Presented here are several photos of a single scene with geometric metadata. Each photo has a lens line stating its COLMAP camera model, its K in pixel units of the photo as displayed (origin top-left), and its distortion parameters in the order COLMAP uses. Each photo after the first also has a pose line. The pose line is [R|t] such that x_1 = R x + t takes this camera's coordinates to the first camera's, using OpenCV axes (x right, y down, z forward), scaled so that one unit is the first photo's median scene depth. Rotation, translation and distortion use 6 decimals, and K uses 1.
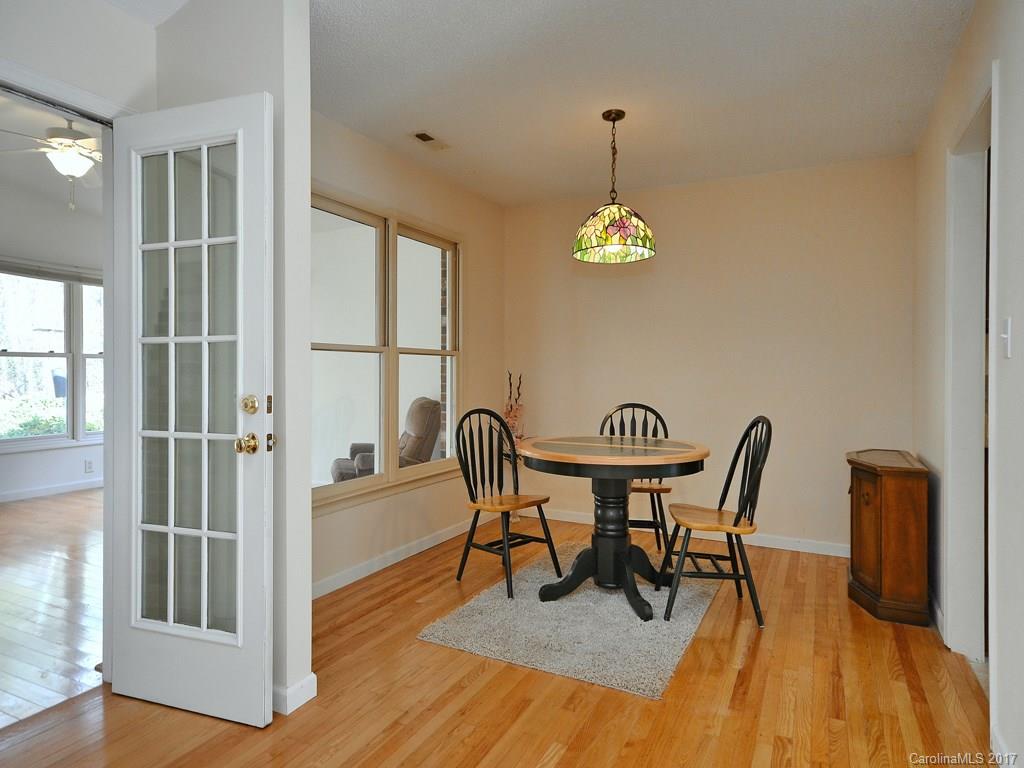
lens RADIAL K [[603.2, 0, 527.7], [0, 603.2, 375.2], [0, 0, 1]] dist [0.009490, 0.002937]
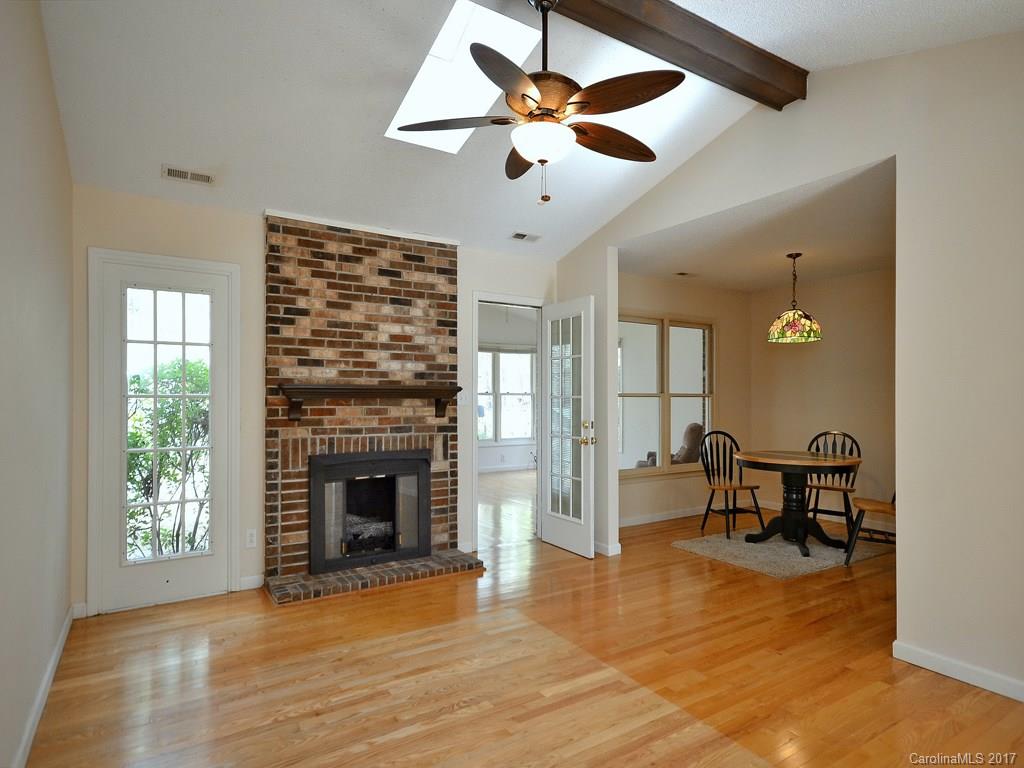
lens RADIAL K [[603.2, 0, 510.3], [0, 603.2, 388.9], [0, 0, 1]] dist [0.009490, 0.002937]
pose [[0.855790, -0.005069, -0.517298, 0.307186], [-0.003903, 0.999860, -0.016256, -0.032276], [0.517308, 0.015931, 0.855651, -0.754650]]
